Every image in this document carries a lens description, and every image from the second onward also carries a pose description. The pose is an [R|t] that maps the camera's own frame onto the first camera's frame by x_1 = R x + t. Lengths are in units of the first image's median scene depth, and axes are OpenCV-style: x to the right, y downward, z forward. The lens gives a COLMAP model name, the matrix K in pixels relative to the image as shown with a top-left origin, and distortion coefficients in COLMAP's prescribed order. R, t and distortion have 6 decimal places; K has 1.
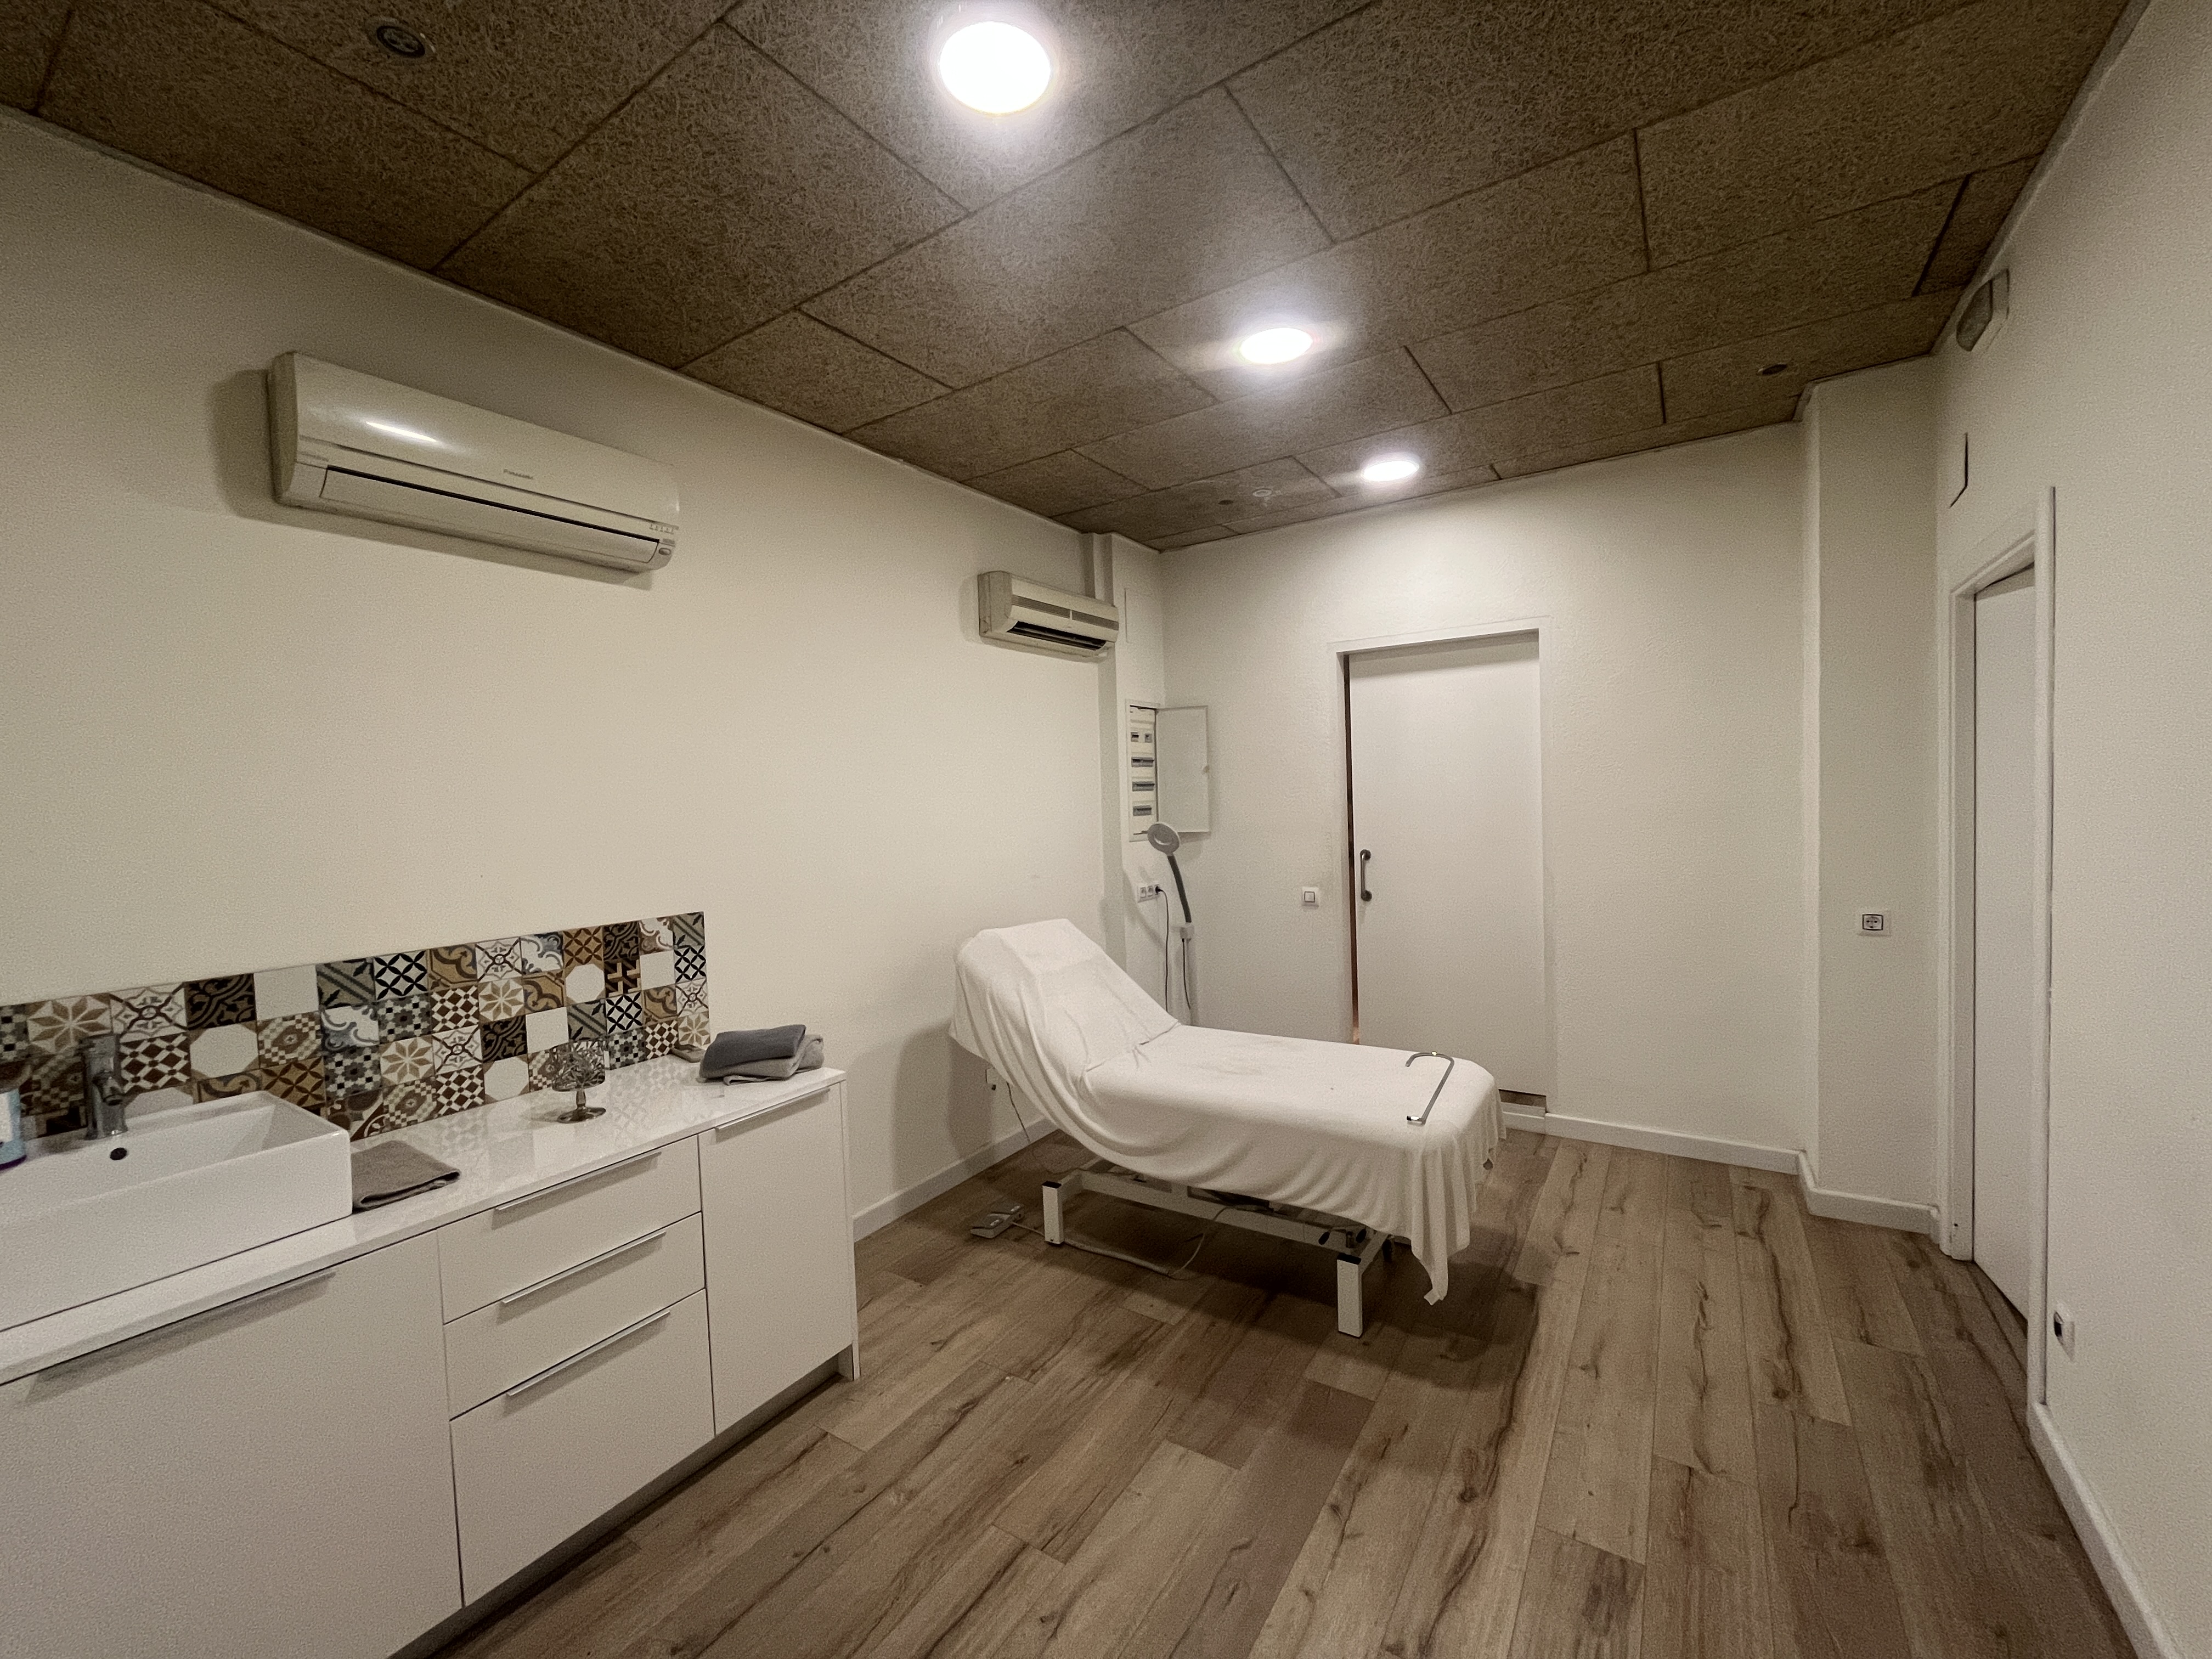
lens RADIAL K [[897.6, 0, 1107.6], [0, 897.6, 832.8], [0, 0, 1]] dist [-0.000742, 0.000153]
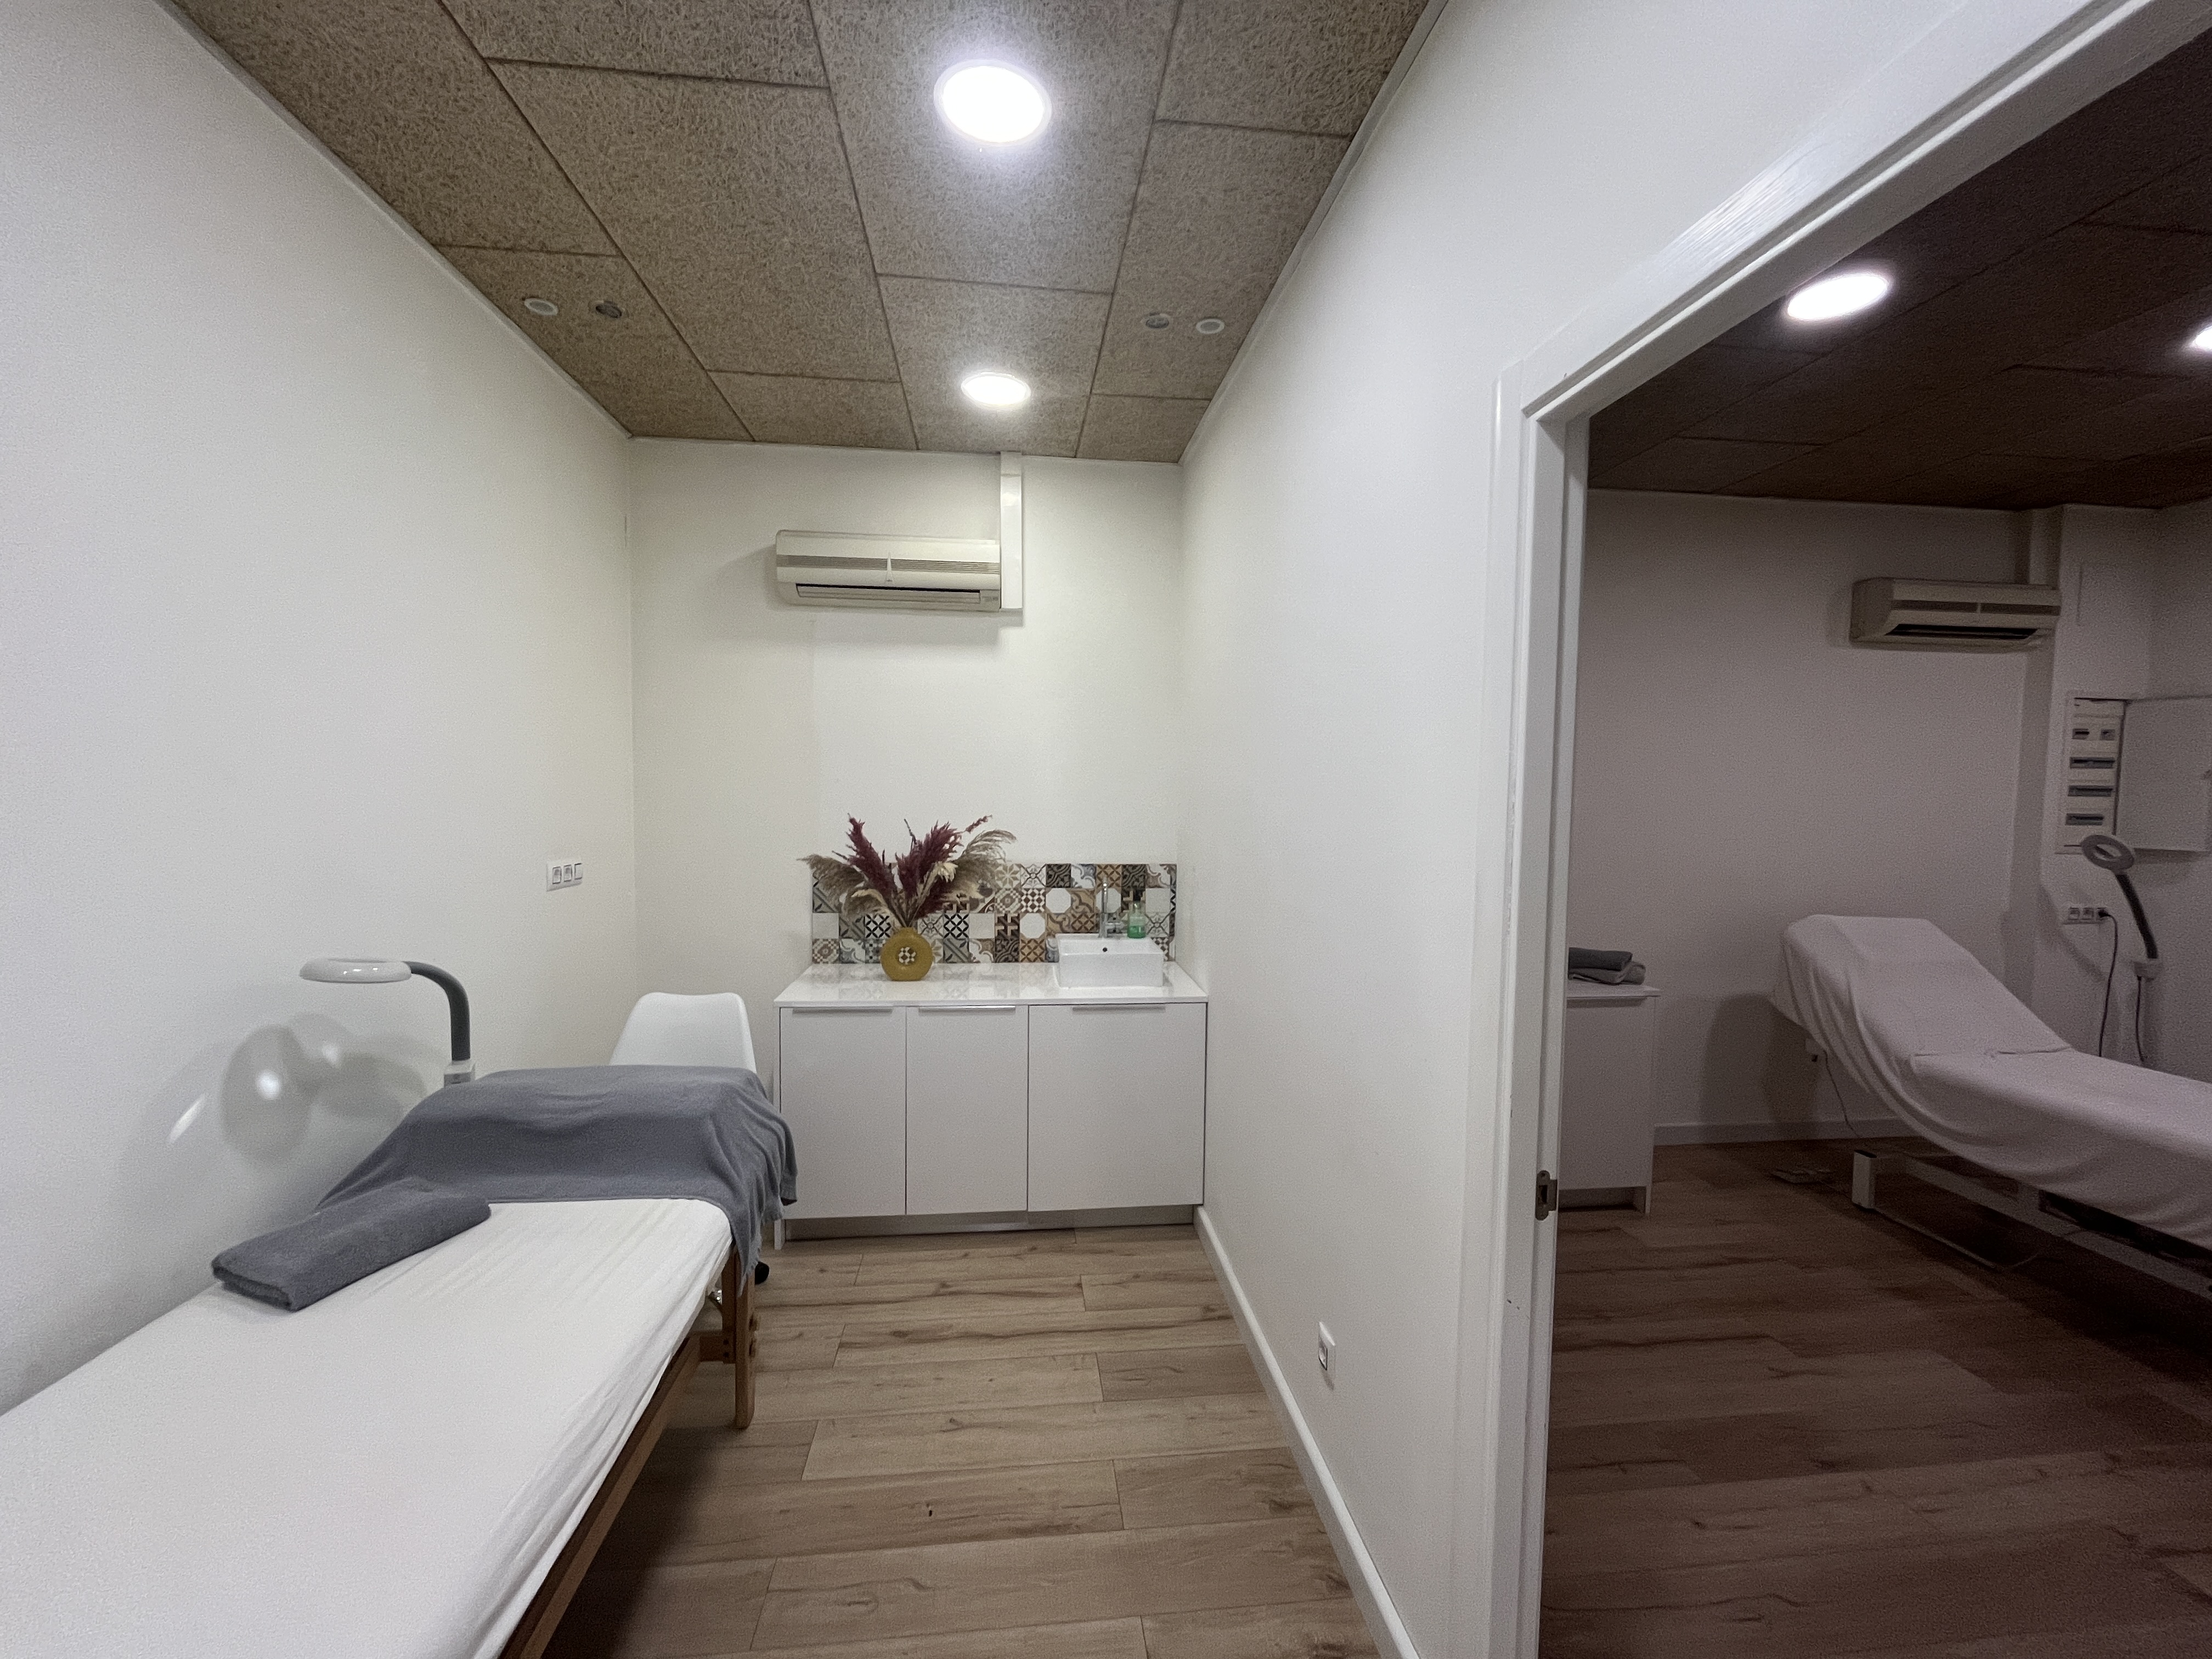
lens RADIAL K [[897.6, 0, 1096.4], [0, 897.6, 835.8], [0, 0, 1]] dist [-0.000742, 0.000153]
pose [[0.633713, 0.084390, -0.768951, 0.138822], [-0.067156, 0.996280, 0.053993, 0.011259], [0.770648, 0.017423, 0.637023, -0.383666]]
